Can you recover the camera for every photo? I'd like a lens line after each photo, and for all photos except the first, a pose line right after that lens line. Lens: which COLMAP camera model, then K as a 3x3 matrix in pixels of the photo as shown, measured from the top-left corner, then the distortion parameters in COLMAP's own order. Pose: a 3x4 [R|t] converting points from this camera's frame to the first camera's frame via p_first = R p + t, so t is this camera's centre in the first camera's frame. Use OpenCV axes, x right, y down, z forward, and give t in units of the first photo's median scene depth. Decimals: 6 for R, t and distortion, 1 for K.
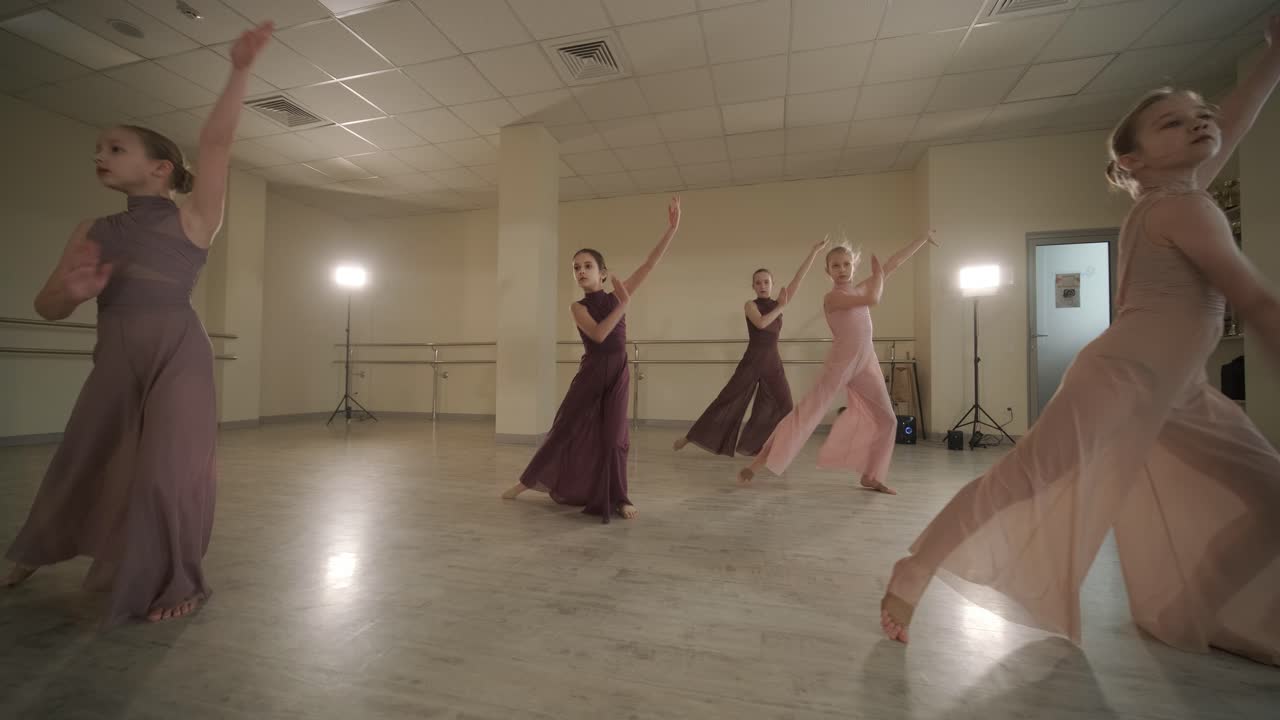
lens RADIAL K [[491.9, 0, 638.2], [0, 491.9, 356.2], [0, 0, 1]] dist [-0.000327, 0.000098]
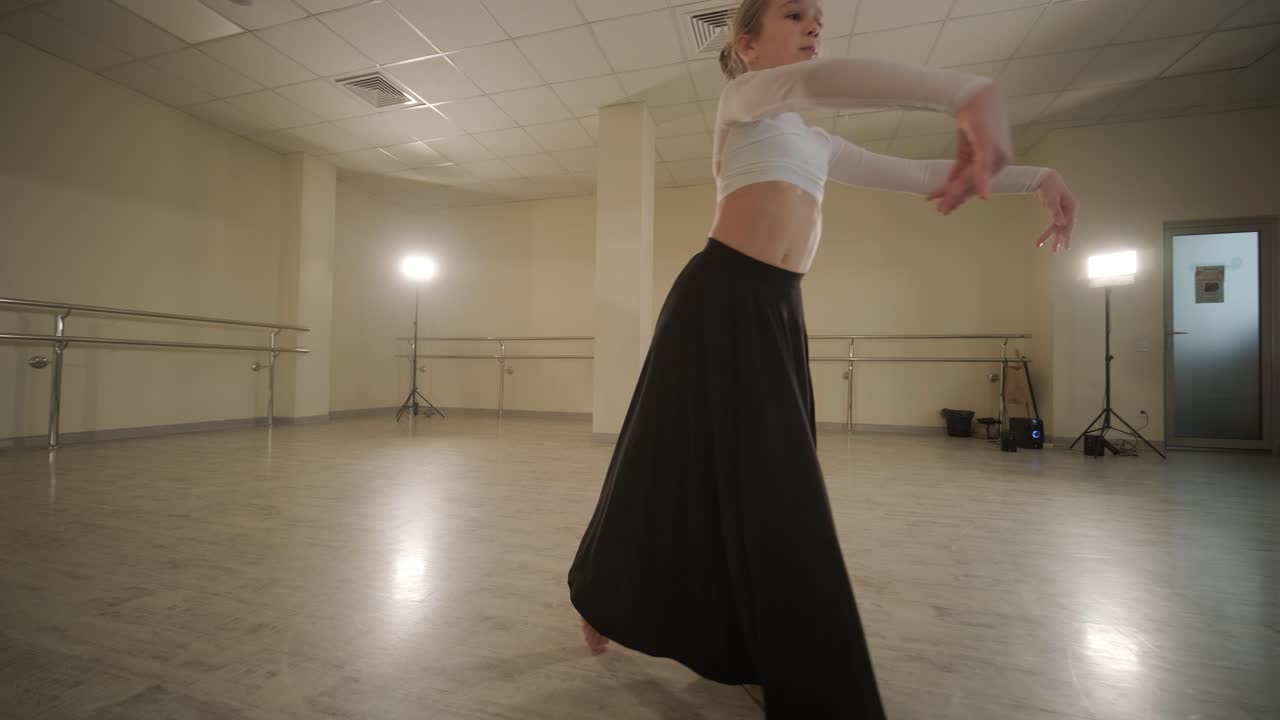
lens RADIAL K [[495.0, 0, 640.0], [0, 495.0, 360.0], [0, 0, 1]] dist [0.000165, -0.000155]
pose [[0.999779, 0.006938, -0.019836, -0.173184], [-0.006616, 0.999846, 0.016255, 0.000250], [0.019946, -0.016120, 0.999671, 0.048652]]
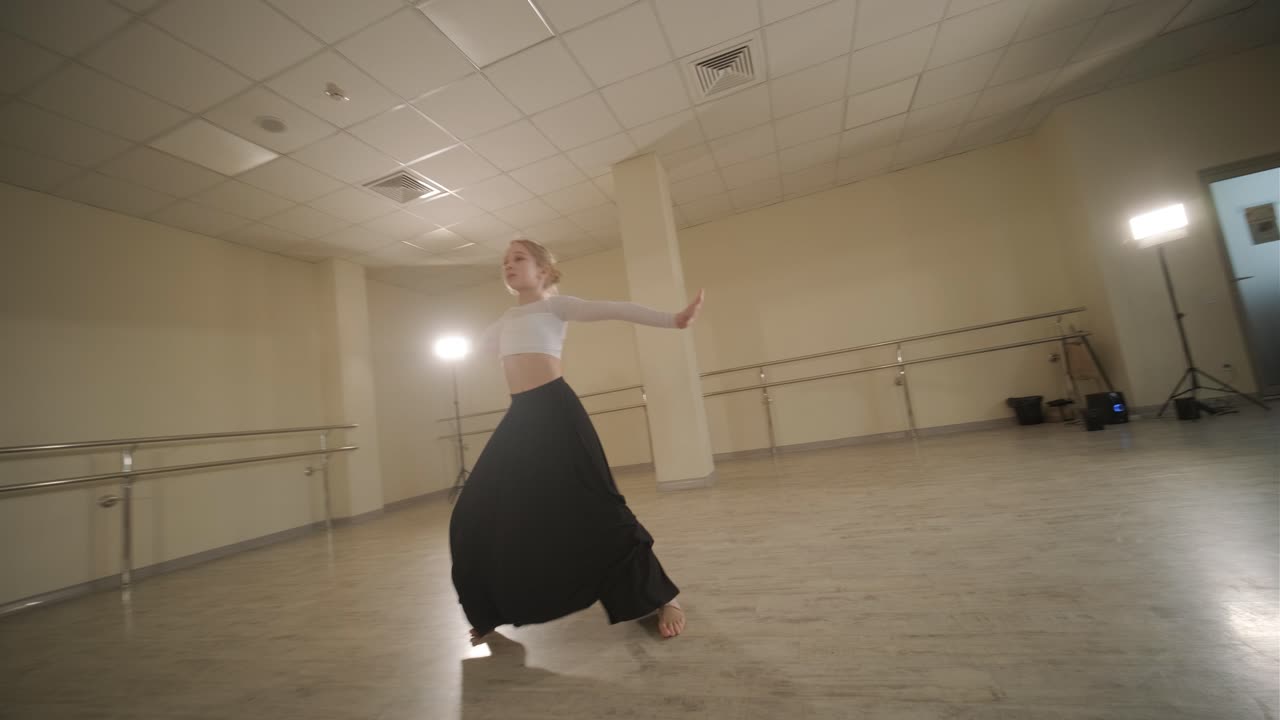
lens RADIAL K [[491.9, 0, 638.2], [0, 491.9, 356.2], [0, 0, 1]] dist [-0.000327, 0.000098]
pose [[0.985450, -0.164283, -0.043581, -0.238188], [0.159983, 0.983142, -0.088527, 0.000462], [0.057390, 0.080266, 0.995120, 0.063283]]
